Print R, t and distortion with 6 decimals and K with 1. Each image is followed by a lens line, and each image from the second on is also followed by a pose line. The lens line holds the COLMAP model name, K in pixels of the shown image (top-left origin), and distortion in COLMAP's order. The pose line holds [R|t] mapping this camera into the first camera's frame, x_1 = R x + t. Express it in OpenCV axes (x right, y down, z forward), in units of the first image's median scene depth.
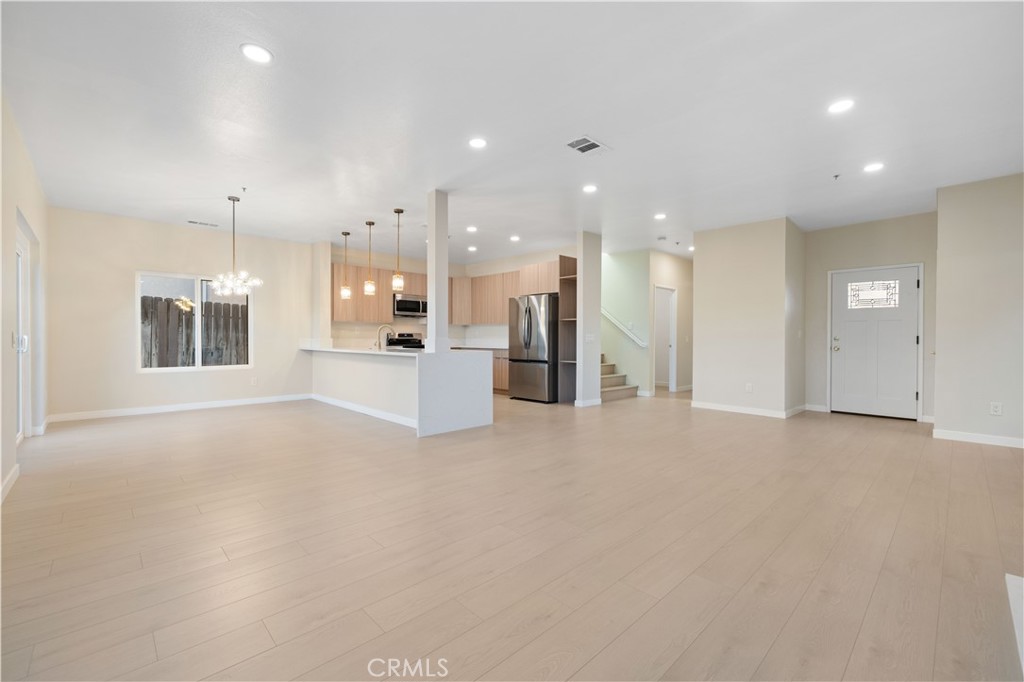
lens RADIAL K [[431.5, 0, 509.9], [0, 431.5, 342.3], [0, 0, 1]] dist [0.001219, -0.000048]
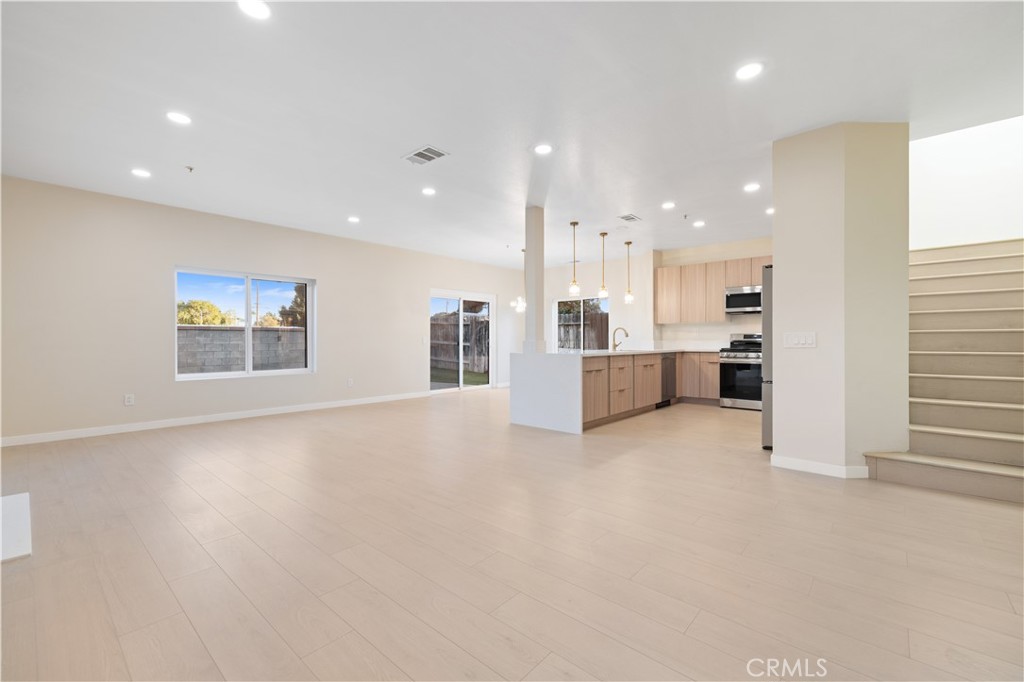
lens RADIAL K [[431.5, 0, 504.0], [0, 431.5, 339.6], [0, 0, 1]] dist [0.001219, -0.000048]
pose [[0.071475, -0.003480, -0.997436, 0.614770], [-0.008851, 0.999952, -0.004123, -0.003176], [0.997403, 0.009123, 0.071441, 0.559662]]
